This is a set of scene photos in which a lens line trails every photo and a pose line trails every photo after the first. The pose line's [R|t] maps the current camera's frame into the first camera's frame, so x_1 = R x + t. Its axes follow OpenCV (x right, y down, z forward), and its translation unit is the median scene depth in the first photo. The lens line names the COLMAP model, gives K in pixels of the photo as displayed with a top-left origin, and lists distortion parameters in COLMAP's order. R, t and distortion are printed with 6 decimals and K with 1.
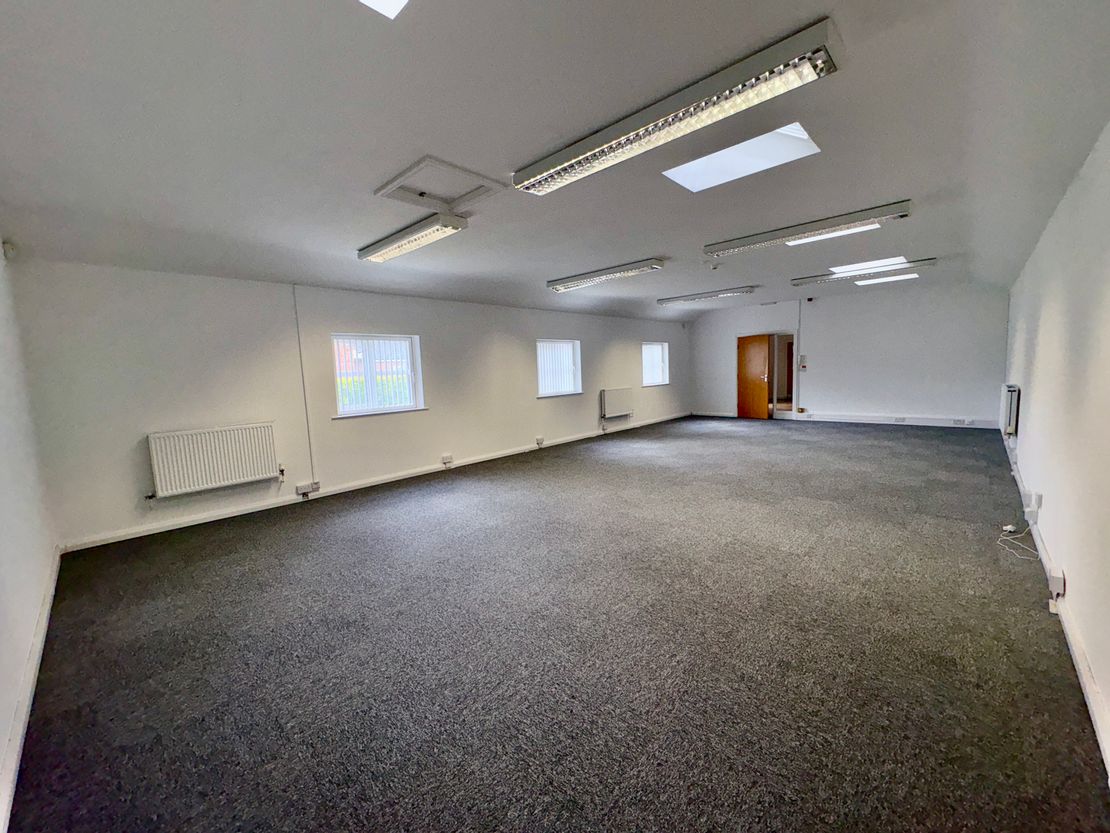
lens RADIAL K [[439.4, 0, 555.0], [0, 439.4, 416.5], [0, 0, 1]] dist [0.001916, 0.000263]
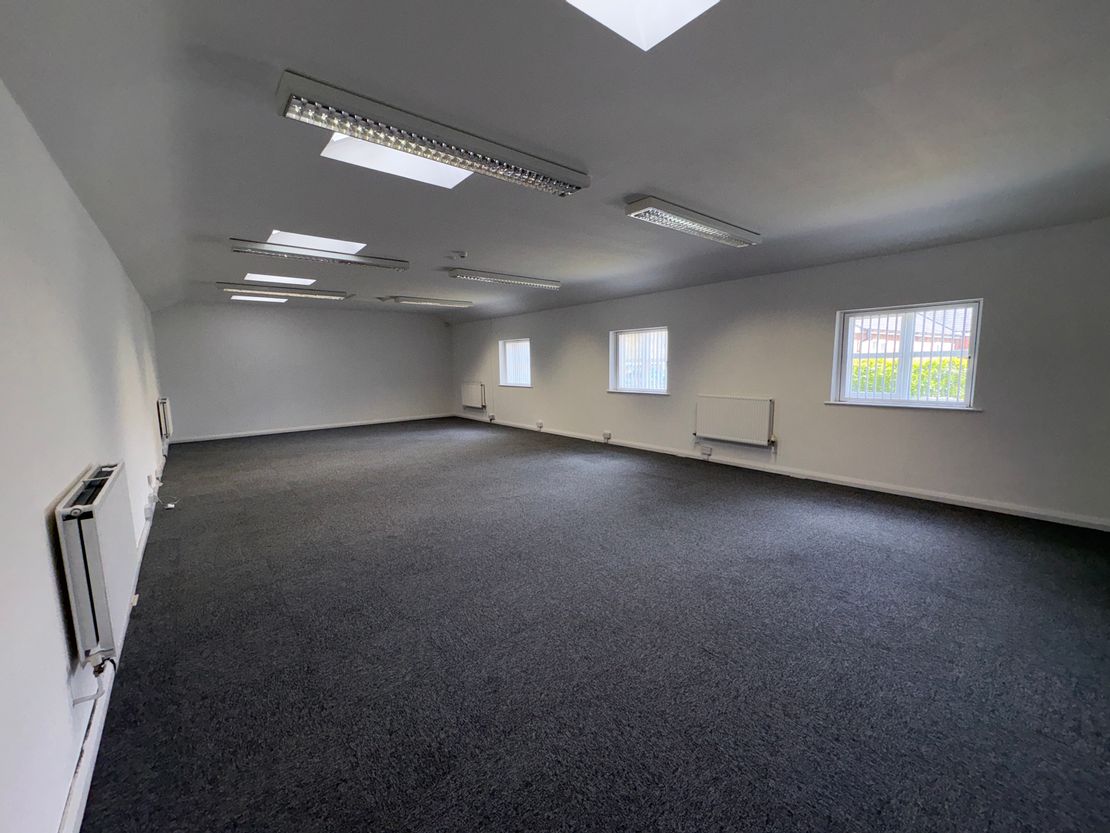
lens RADIAL K [[439.4, 0, 555.0], [0, 439.4, 416.5], [0, 0, 1]] dist [0.001916, 0.000263]
pose [[-0.108119, 0.161185, -0.980984, 0.939229], [-0.090385, 0.981088, 0.171163, -0.144758], [0.990021, 0.107172, -0.091505, 0.972125]]
